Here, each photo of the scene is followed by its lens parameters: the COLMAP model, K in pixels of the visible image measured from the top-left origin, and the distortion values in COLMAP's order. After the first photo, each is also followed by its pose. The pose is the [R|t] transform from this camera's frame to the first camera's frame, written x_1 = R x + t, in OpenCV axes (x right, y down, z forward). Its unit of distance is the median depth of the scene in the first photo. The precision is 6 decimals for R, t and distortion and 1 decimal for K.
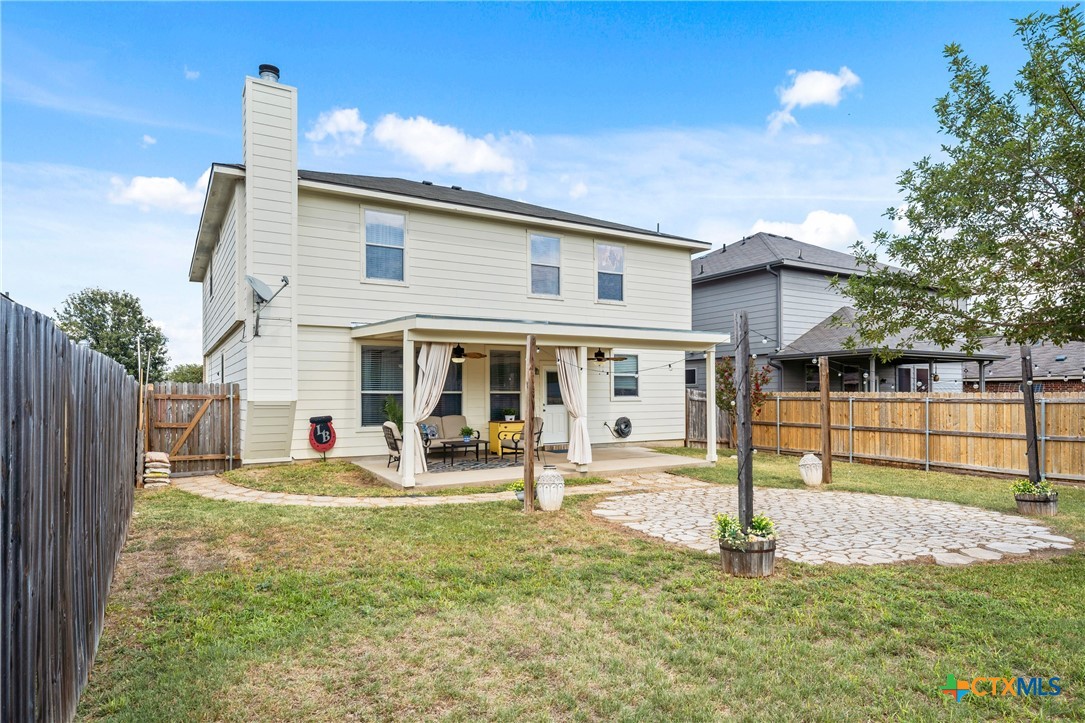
lens RADIAL K [[624.2, 0, 544.0], [0, 624.2, 397.2], [0, 0, 1]] dist [0.001509, 0.000346]
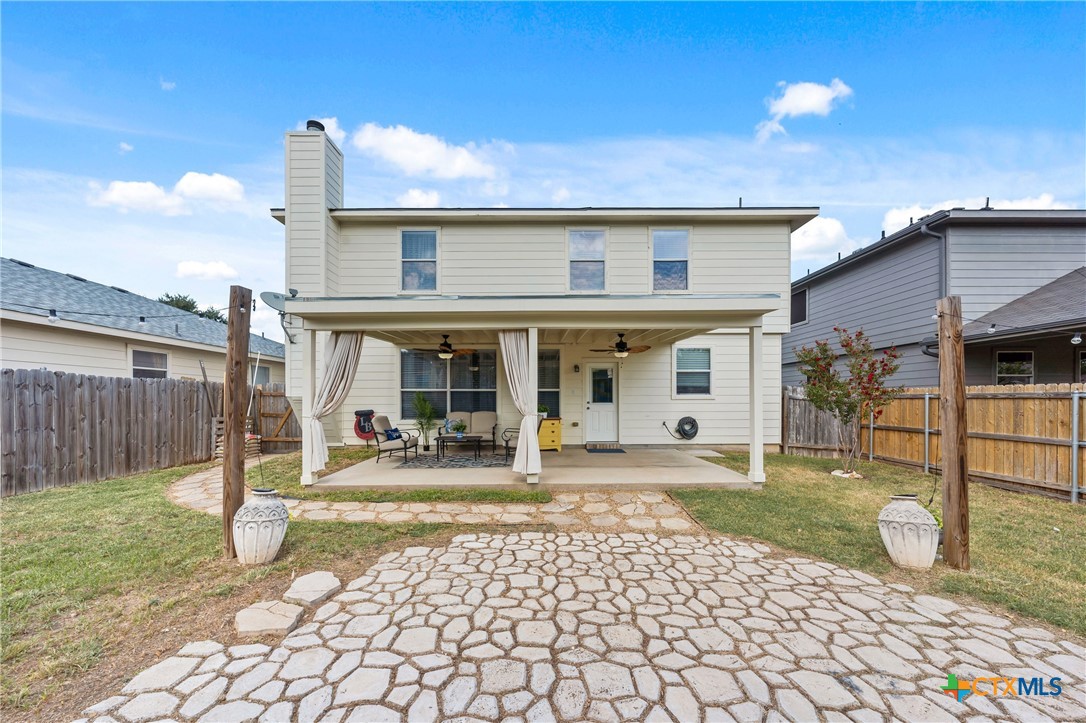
lens RADIAL K [[385.4, 0, 535.2], [0, 385.4, 403.0], [0, 0, 1]] dist [-0.001762, -0.000131]
pose [[0.859085, 0.004859, -0.511811, 0.246987], [-0.002690, 0.999984, 0.004979, 0.010420], [0.511827, -0.002901, 0.859084, 0.442337]]
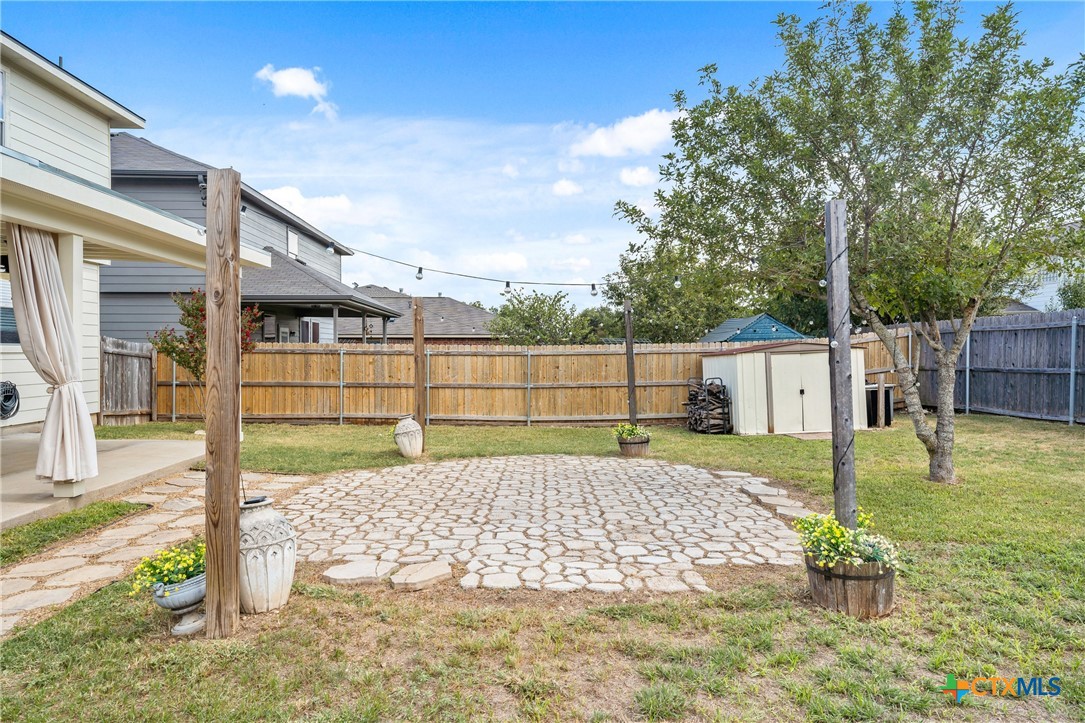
lens RADIAL K [[628.4, 0, 542.5], [0, 628.4, 361.5], [0, 0, 1]] dist [0.002500, 0.001146]
pose [[0.477909, -0.007150, 0.878380, -0.146644], [-0.003087, 0.999947, 0.009819, 0.007693], [-0.878404, -0.007404, 0.477861, 0.349152]]
